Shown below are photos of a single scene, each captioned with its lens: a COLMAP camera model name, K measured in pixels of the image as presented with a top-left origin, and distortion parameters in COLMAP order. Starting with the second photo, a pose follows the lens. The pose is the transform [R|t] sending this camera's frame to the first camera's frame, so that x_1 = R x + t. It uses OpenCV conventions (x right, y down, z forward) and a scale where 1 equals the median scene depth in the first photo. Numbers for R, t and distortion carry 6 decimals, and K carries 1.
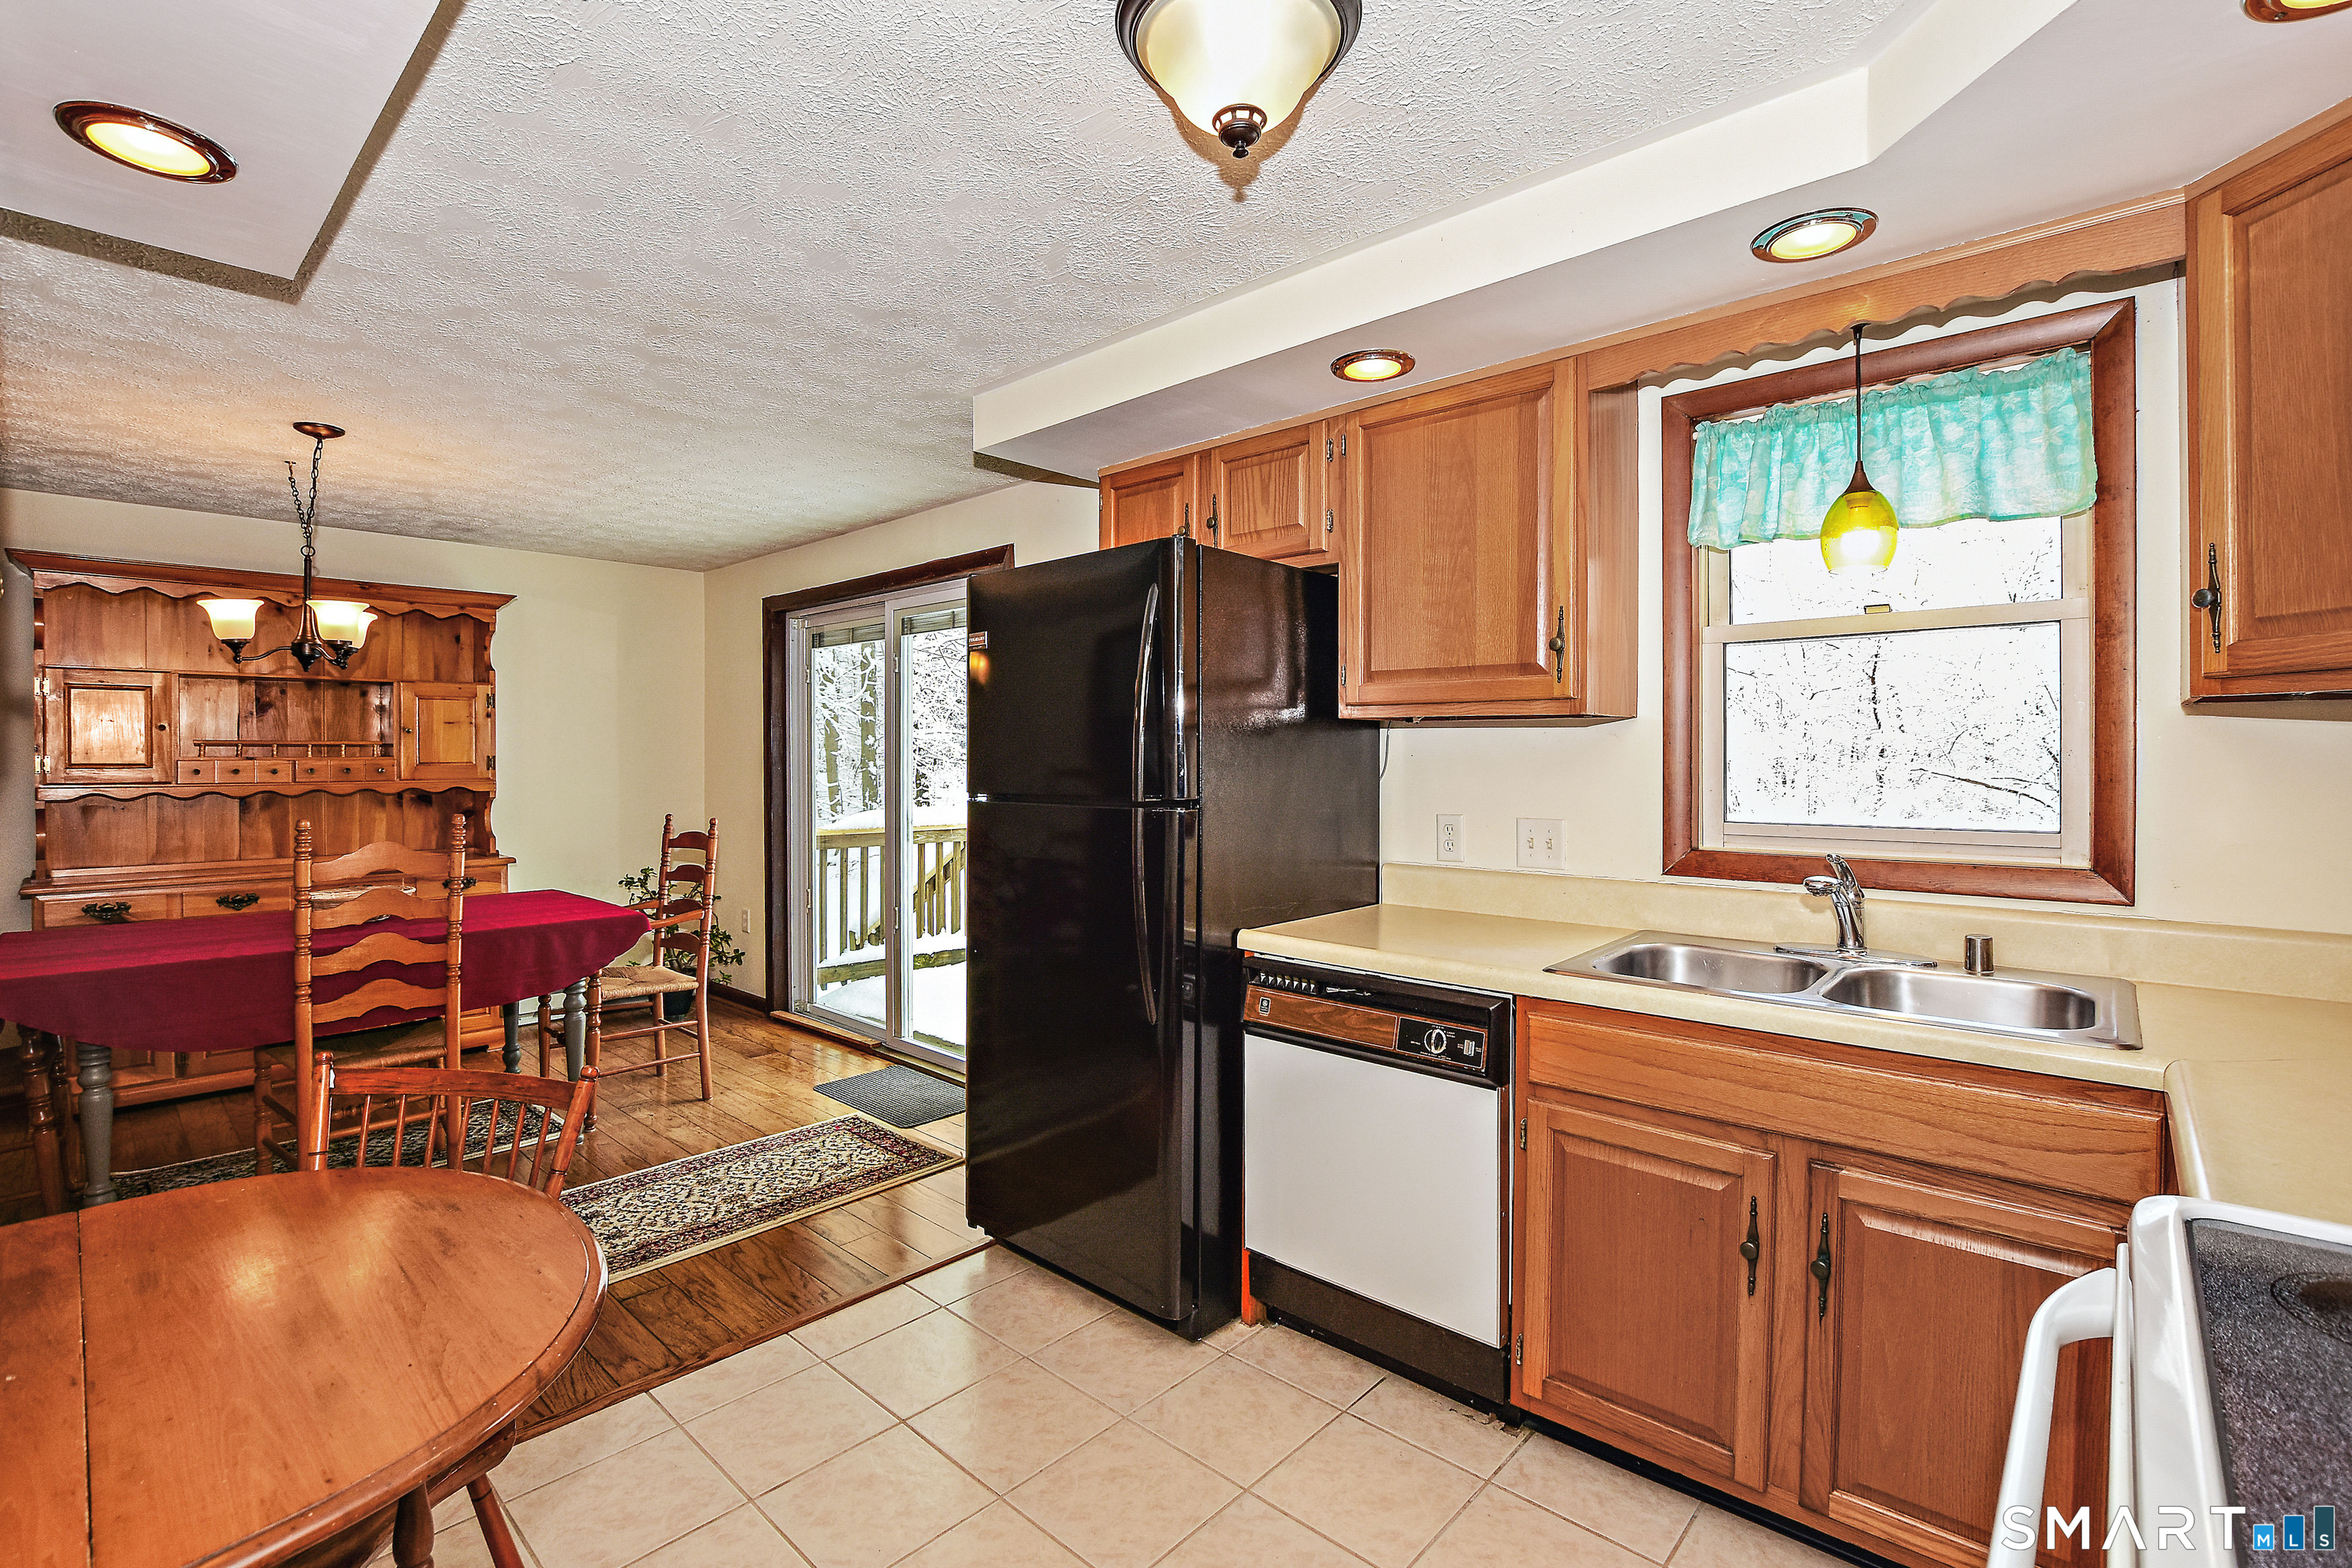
lens RADIAL K [[1064.8, 0, 1178.1], [0, 1064.8, 766.1], [0, 0, 1]] dist [-0.024706, 0.000426]
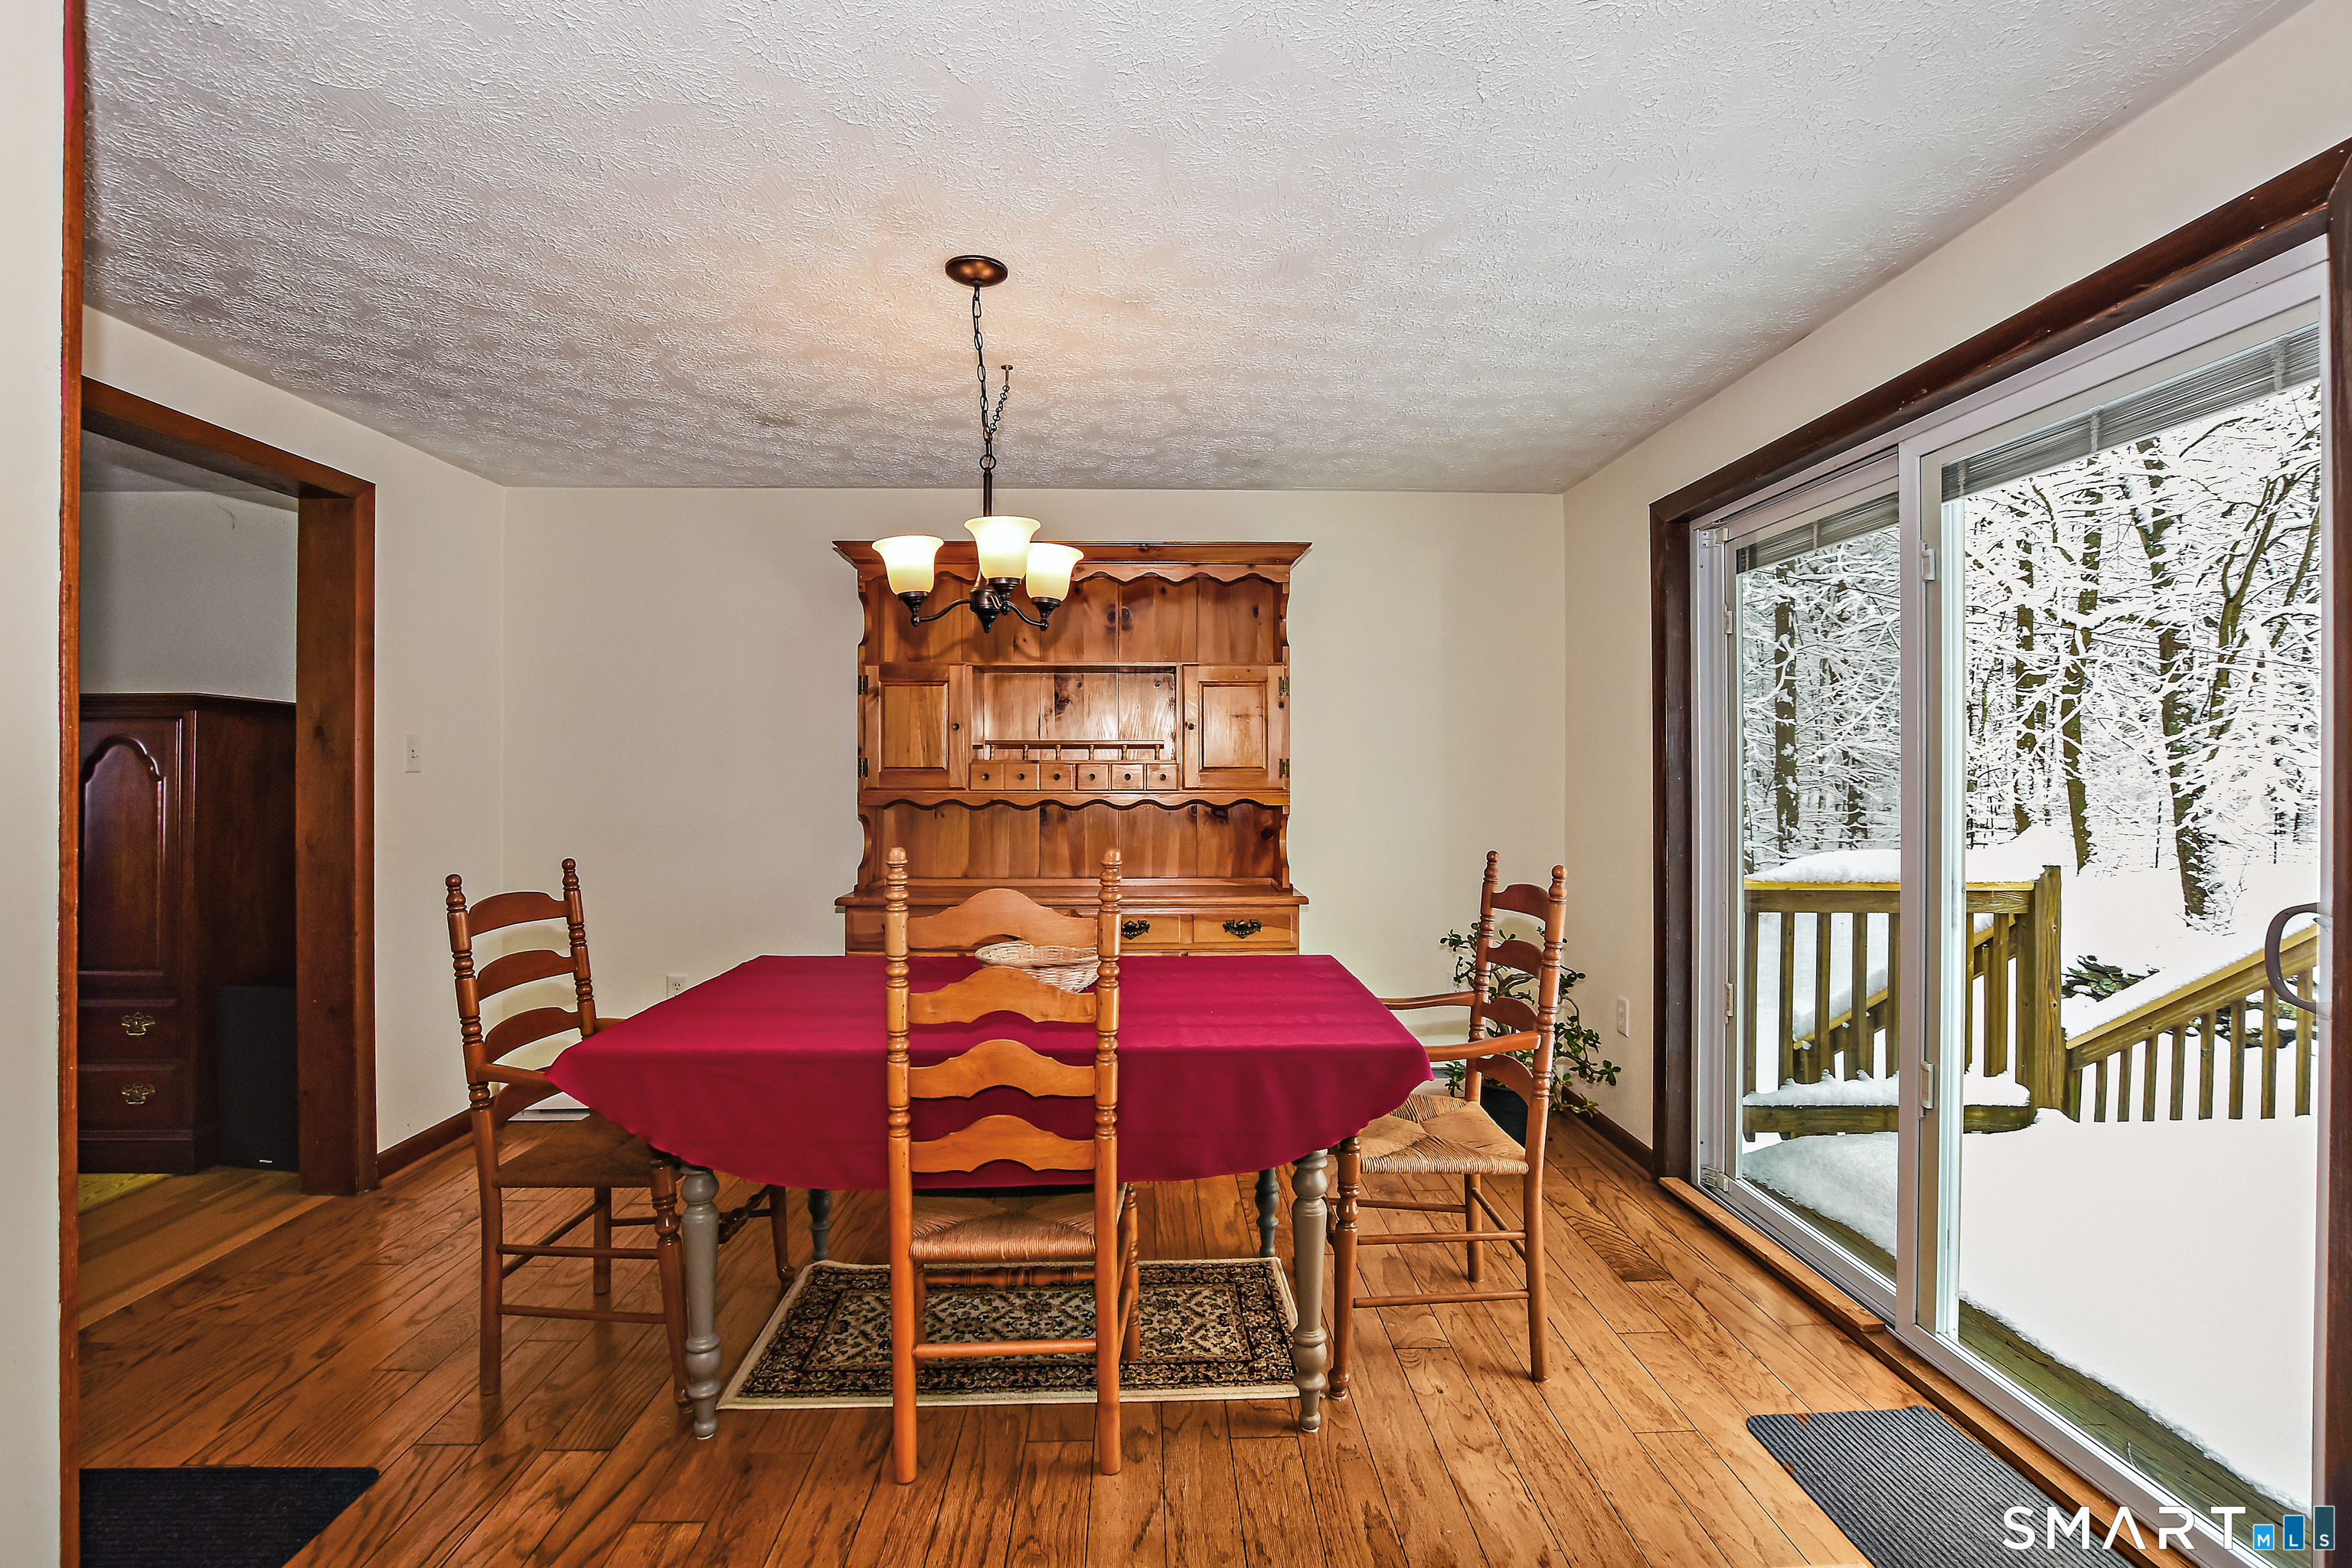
lens RADIAL K [[1064.8, 0, 1178.1], [0, 1064.8, 766.1], [0, 0, 1]] dist [-0.024706, 0.000426]
pose [[0.701231, -0.003189, -0.712927, -0.176432], [-0.008020, 0.999891, -0.012362, 0.006025], [0.712889, 0.014386, 0.701130, 0.451239]]
